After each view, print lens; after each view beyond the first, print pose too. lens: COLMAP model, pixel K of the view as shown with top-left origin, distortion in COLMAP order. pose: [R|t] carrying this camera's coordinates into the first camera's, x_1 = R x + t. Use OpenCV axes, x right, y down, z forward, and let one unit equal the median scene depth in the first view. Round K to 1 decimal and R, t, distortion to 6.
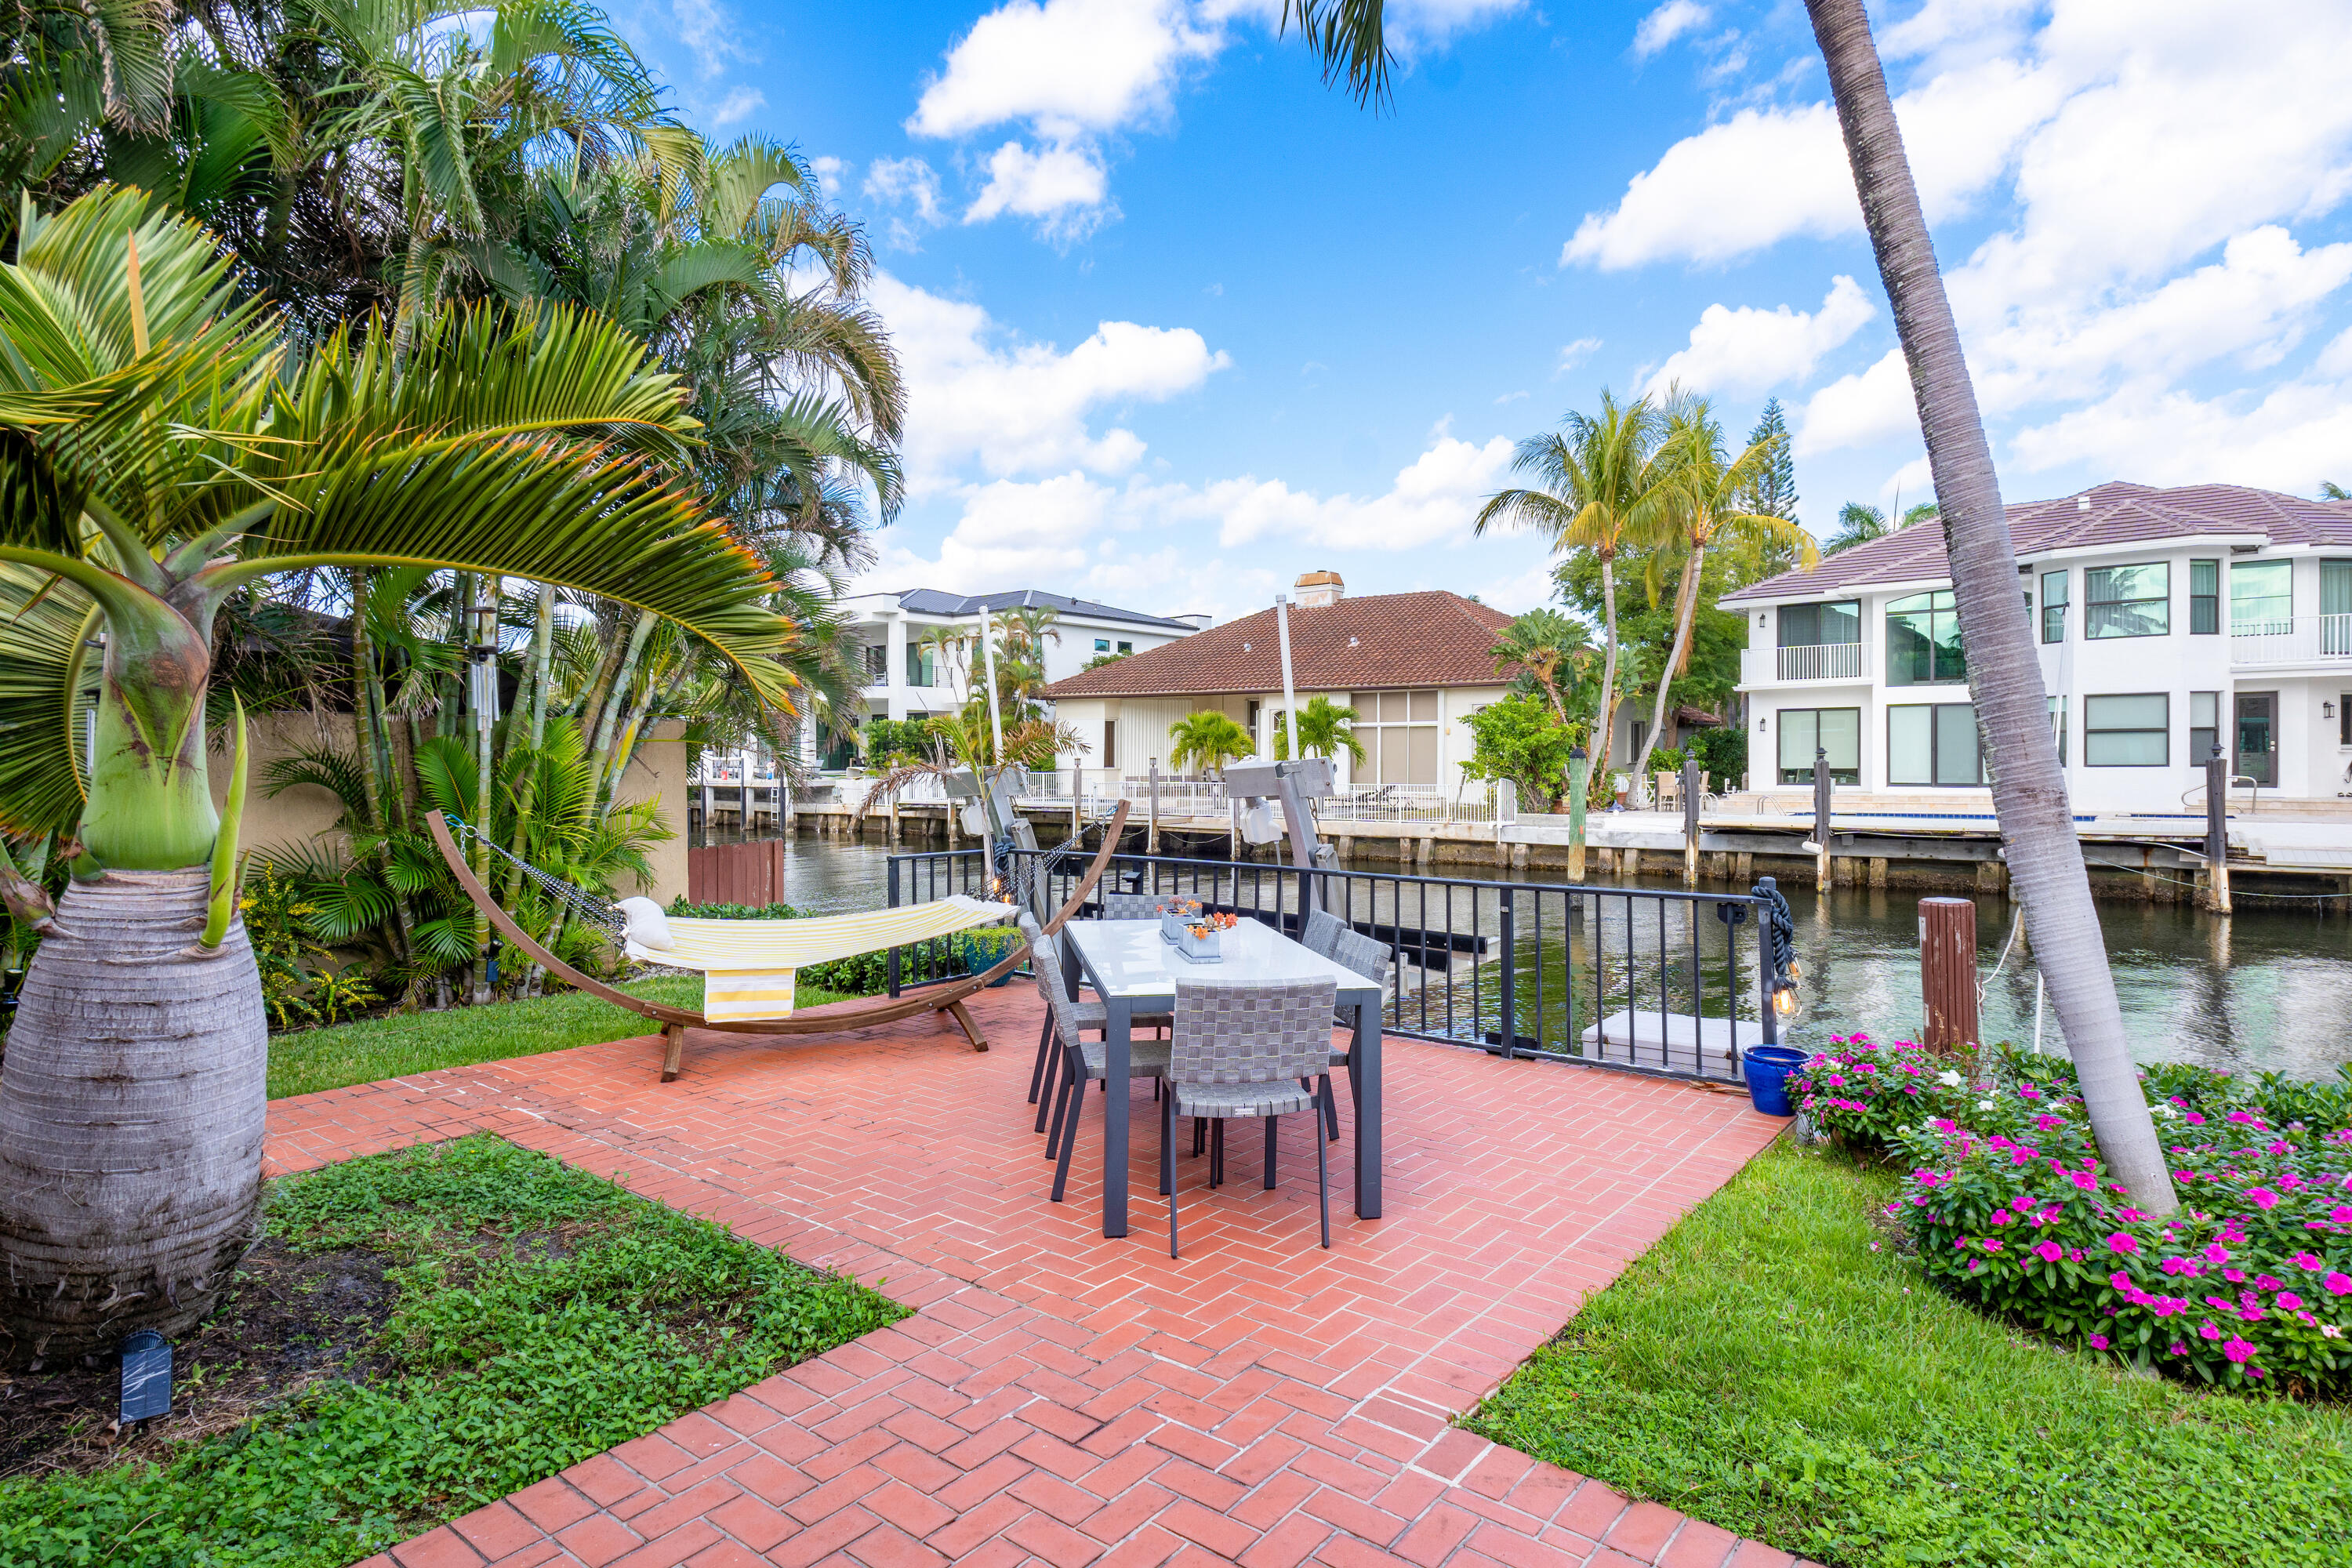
lens RADIAL K [[1255.7, 0, 1134.4], [0, 1255.7, 725.3], [0, 0, 1]] dist [0.000037, -0.000108]
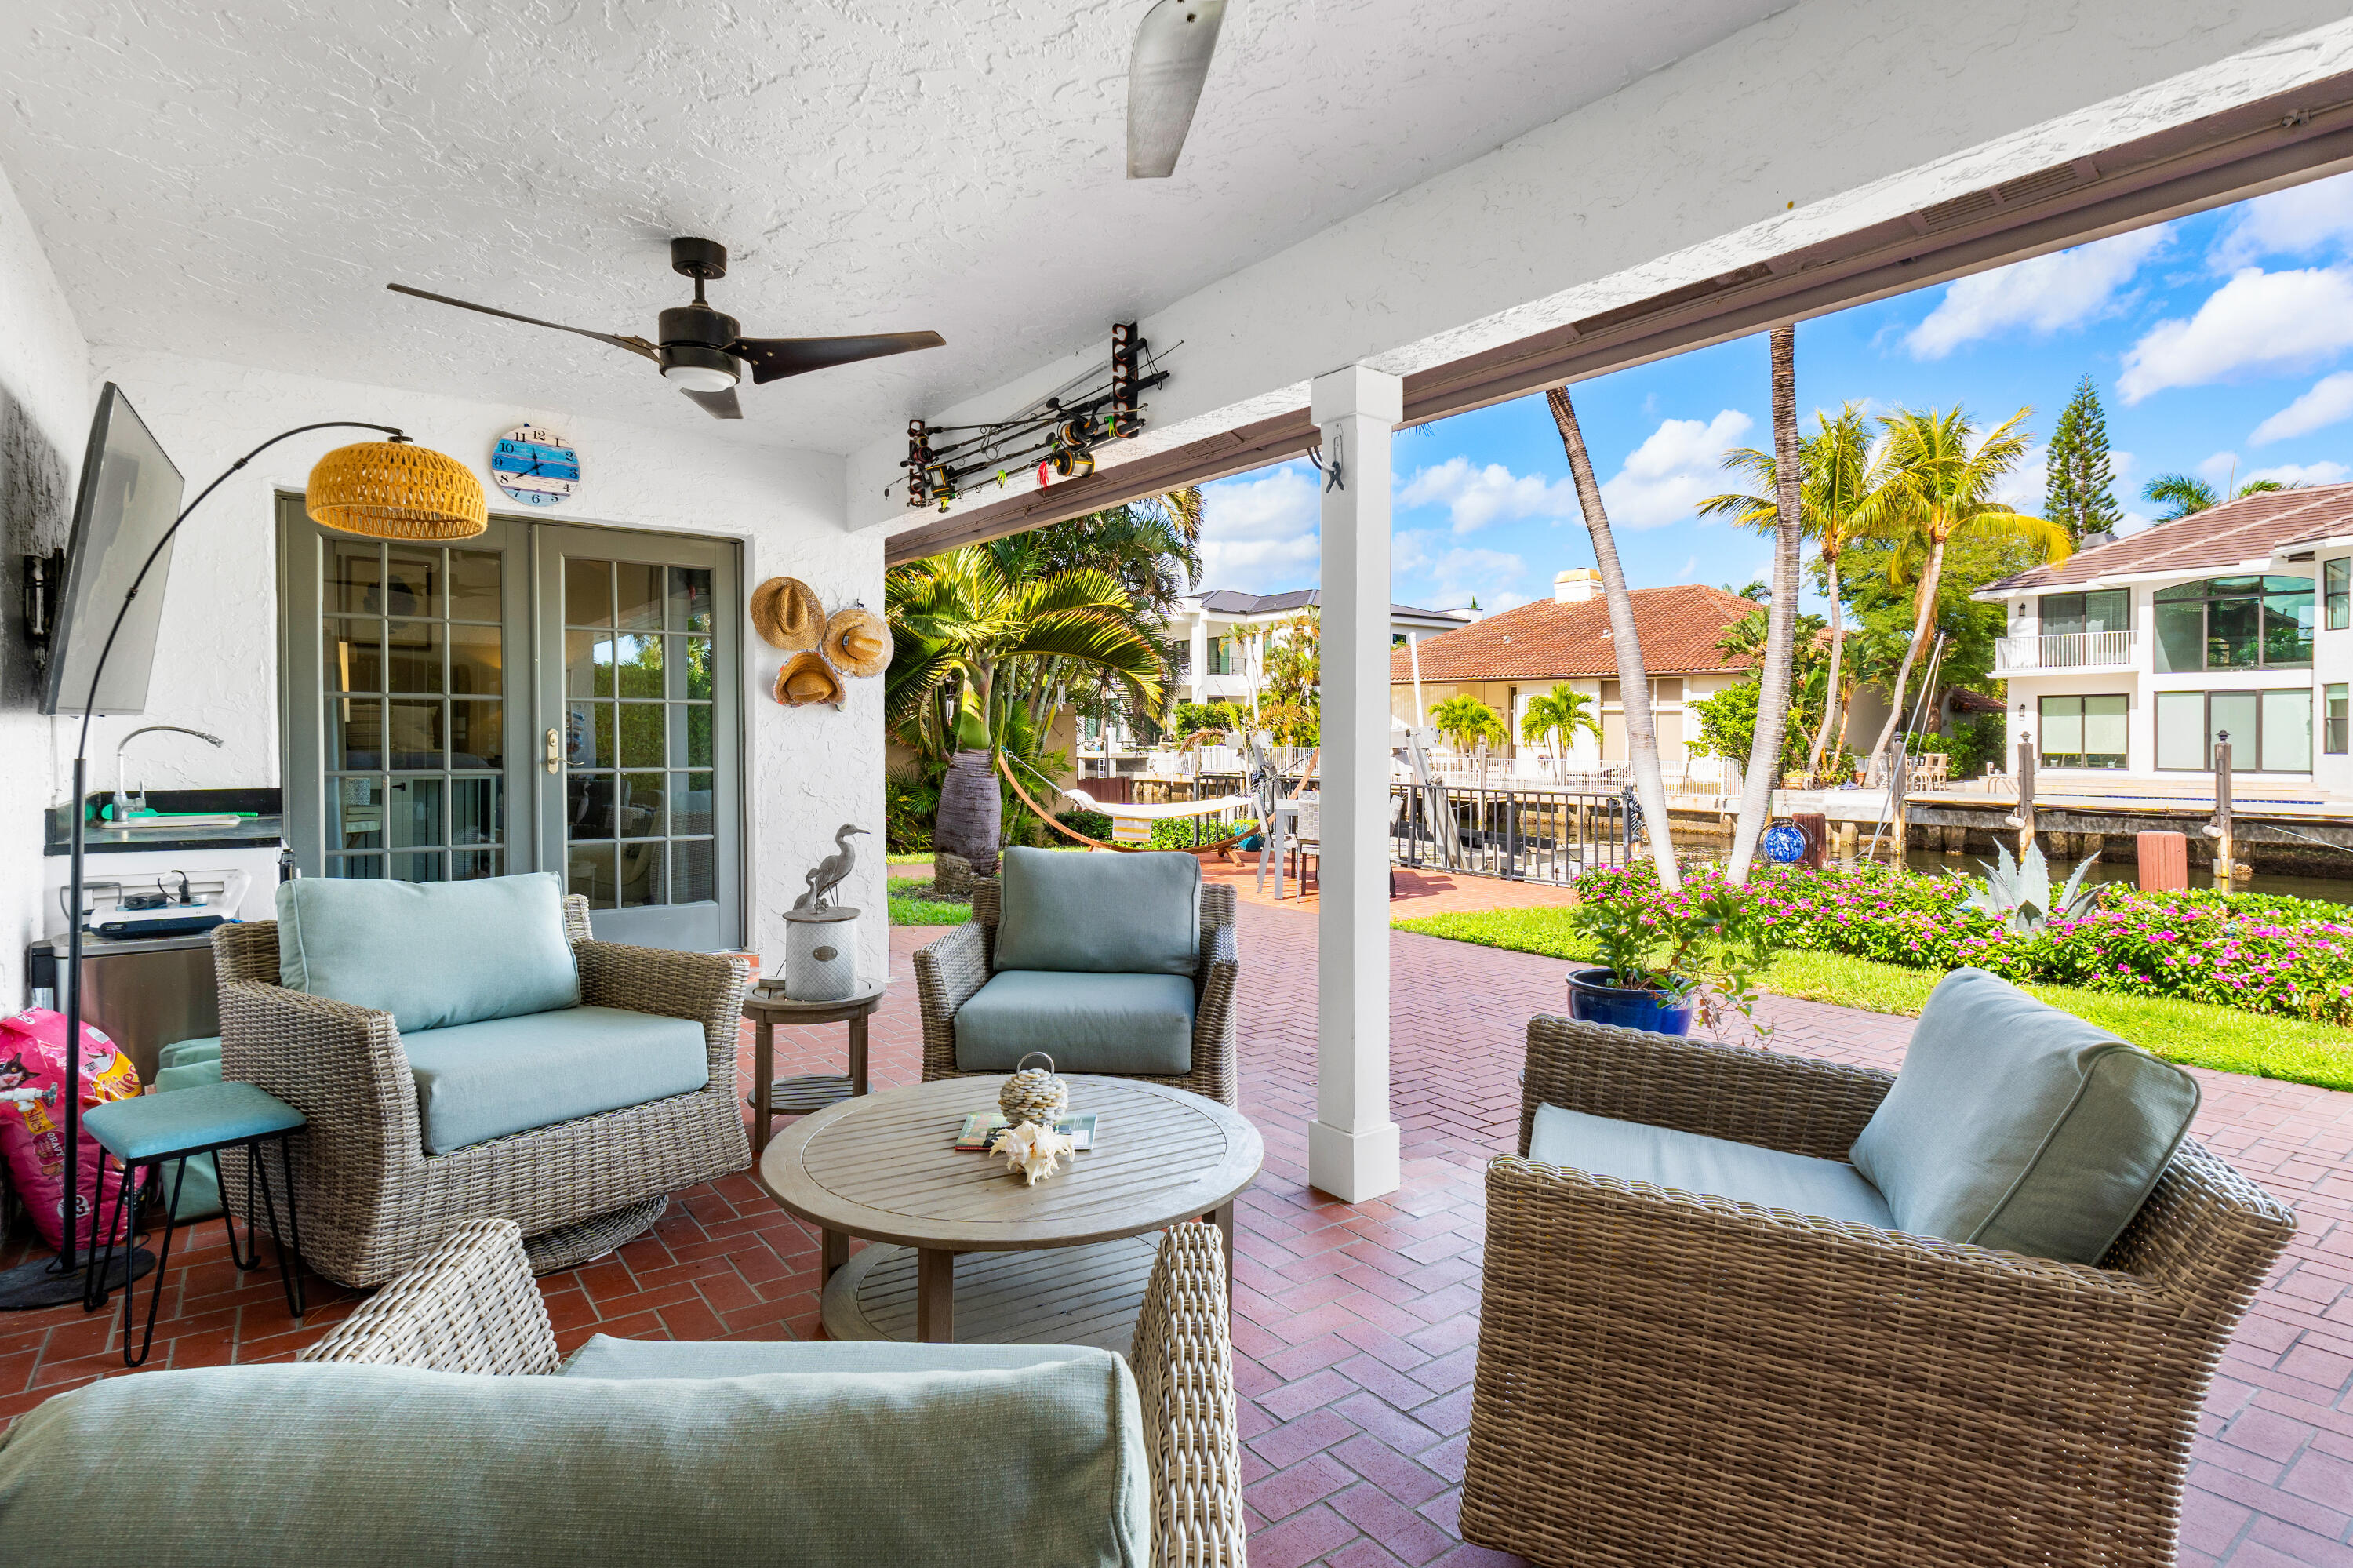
lens RADIAL K [[1256.3, 0, 1134.9], [0, 1256.3, 725.3], [0, 0, 1]] dist [0.000037, -0.000108]
pose [[0.971772, 0.006927, -0.235820, 0.040797], [-0.003843, 0.999901, 0.013532, 0.000539], [0.235891, -0.012244, 0.971702, -0.214005]]
